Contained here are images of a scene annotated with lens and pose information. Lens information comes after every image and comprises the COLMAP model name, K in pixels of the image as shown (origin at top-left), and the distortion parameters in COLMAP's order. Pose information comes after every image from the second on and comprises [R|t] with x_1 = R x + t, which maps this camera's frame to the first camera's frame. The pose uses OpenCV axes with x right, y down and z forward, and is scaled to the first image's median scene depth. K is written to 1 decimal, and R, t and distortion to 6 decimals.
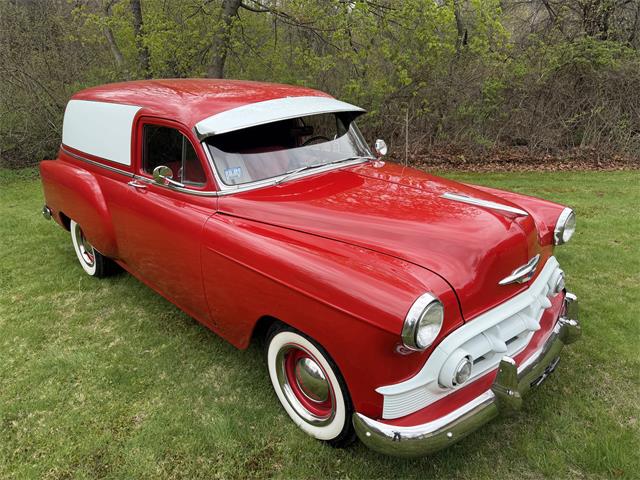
lens RADIAL K [[458.1, 0, 316.4], [0, 458.1, 239.2], [0, 0, 1]] dist [0.007508, 0.000045]
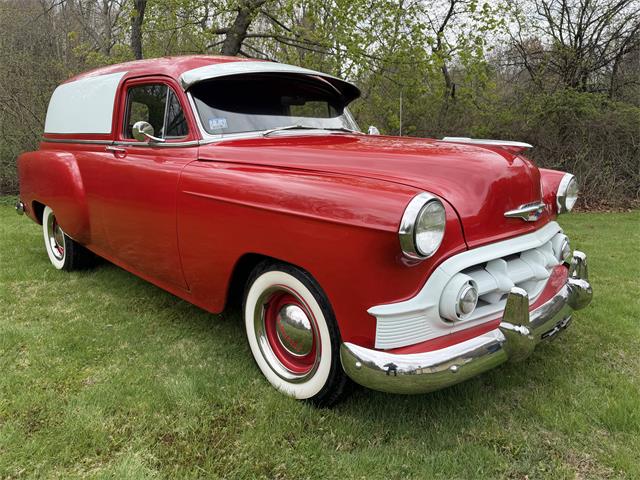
lens RADIAL K [[458.5, 0, 320.0], [0, 458.5, 240.0], [0, 0, 1]] dist [0.010768, -0.005360]
pose [[0.999032, 0.032550, 0.029579, 0.007240], [-0.028025, 0.989432, -0.142263, 0.229868], [-0.033897, 0.141296, 0.989387, 0.096582]]
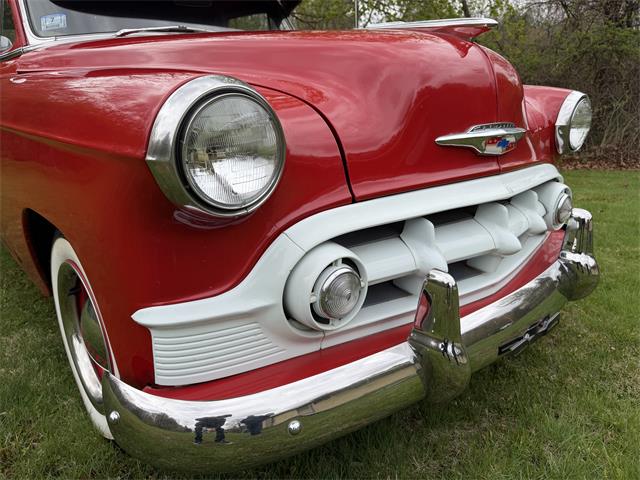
lens RADIAL K [[458.5, 0, 320.0], [0, 458.5, 240.0], [0, 0, 1]] dist [0.010768, -0.005360]
pose [[0.998853, 0.038615, -0.028318, 0.231094], [-0.040315, 0.997253, -0.062135, 0.196999], [0.025840, 0.063206, 0.997666, 0.393397]]
